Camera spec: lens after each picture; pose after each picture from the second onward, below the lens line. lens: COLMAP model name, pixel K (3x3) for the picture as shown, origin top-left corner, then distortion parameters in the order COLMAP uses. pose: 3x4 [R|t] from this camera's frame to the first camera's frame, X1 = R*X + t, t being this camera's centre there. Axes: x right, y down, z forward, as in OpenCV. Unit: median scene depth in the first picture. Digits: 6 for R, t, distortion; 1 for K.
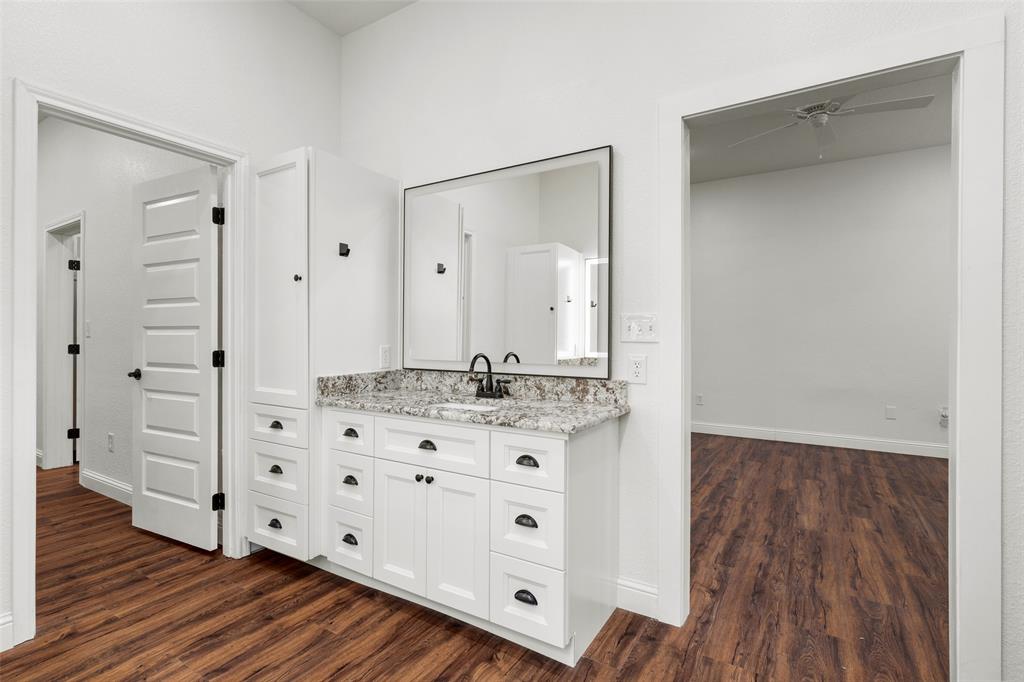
lens RADIAL K [[493.9, 0, 505.5], [0, 493.9, 337.3], [0, 0, 1]] dist [0.002738, 0.001194]
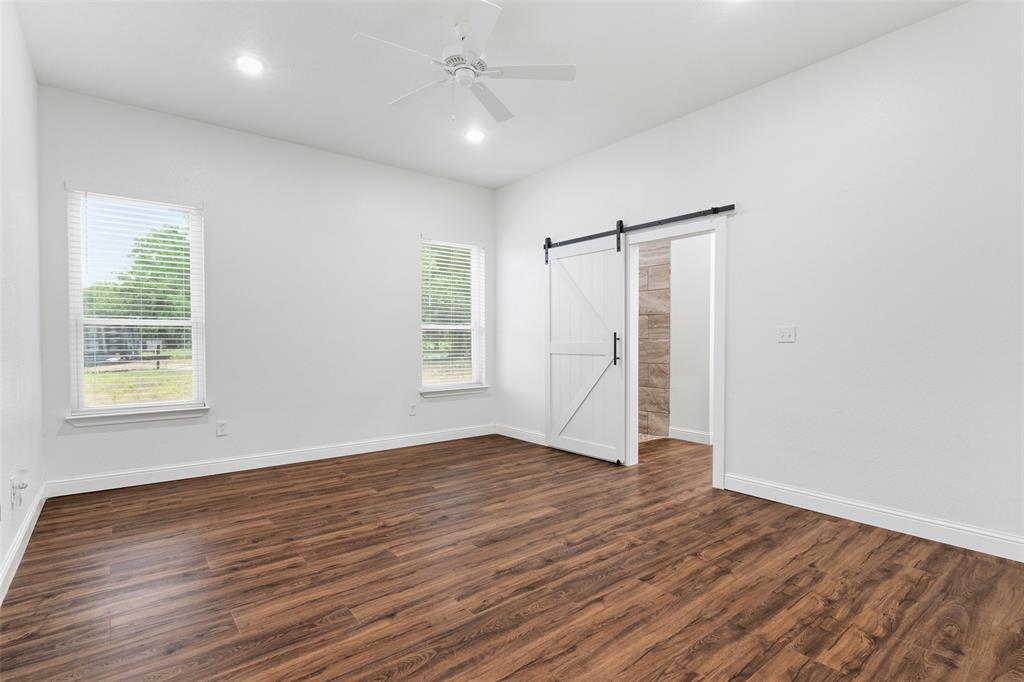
lens RADIAL K [[493.9, 0, 508.7], [0, 493.9, 342.9], [0, 0, 1]] dist [0.002738, 0.001194]
pose [[-0.944145, -0.004278, 0.329501, 0.281181], [-0.002999, 0.999986, 0.004389, 0.001268], [-0.329516, 0.003156, -0.944145, 1.740886]]
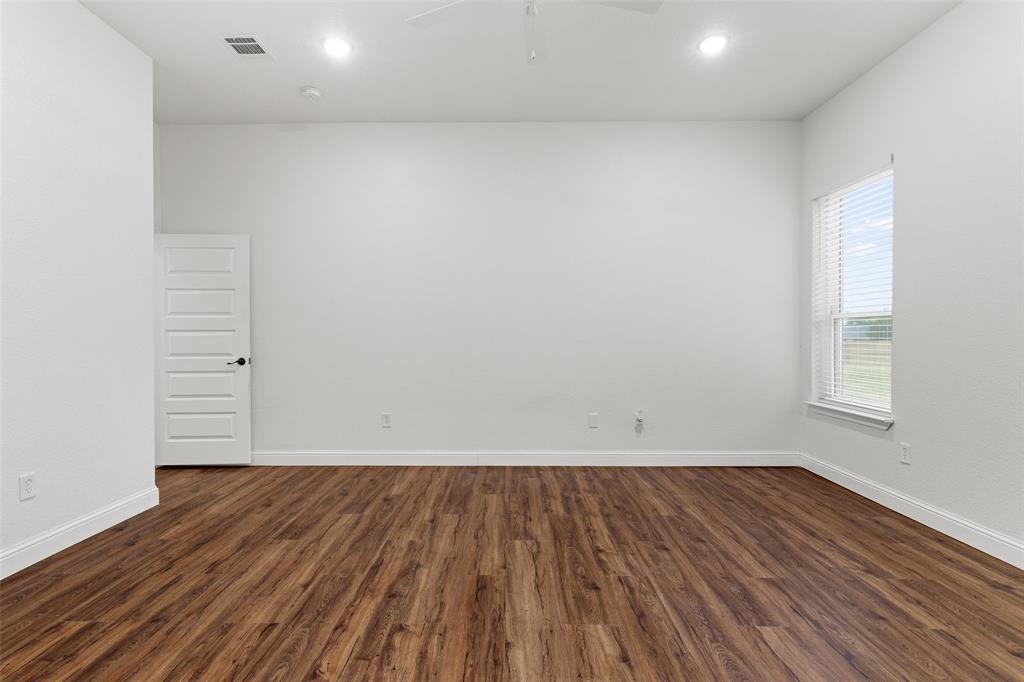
lens RADIAL K [[493.9, 0, 507.1], [0, 493.9, 337.9], [0, 0, 1]] dist [0.002738, 0.001194]
pose [[0.850635, -0.009006, 0.525679, 0.263455], [0.005506, 0.999951, 0.008222, -0.001778], [-0.525728, -0.004099, 0.850643, 0.464877]]
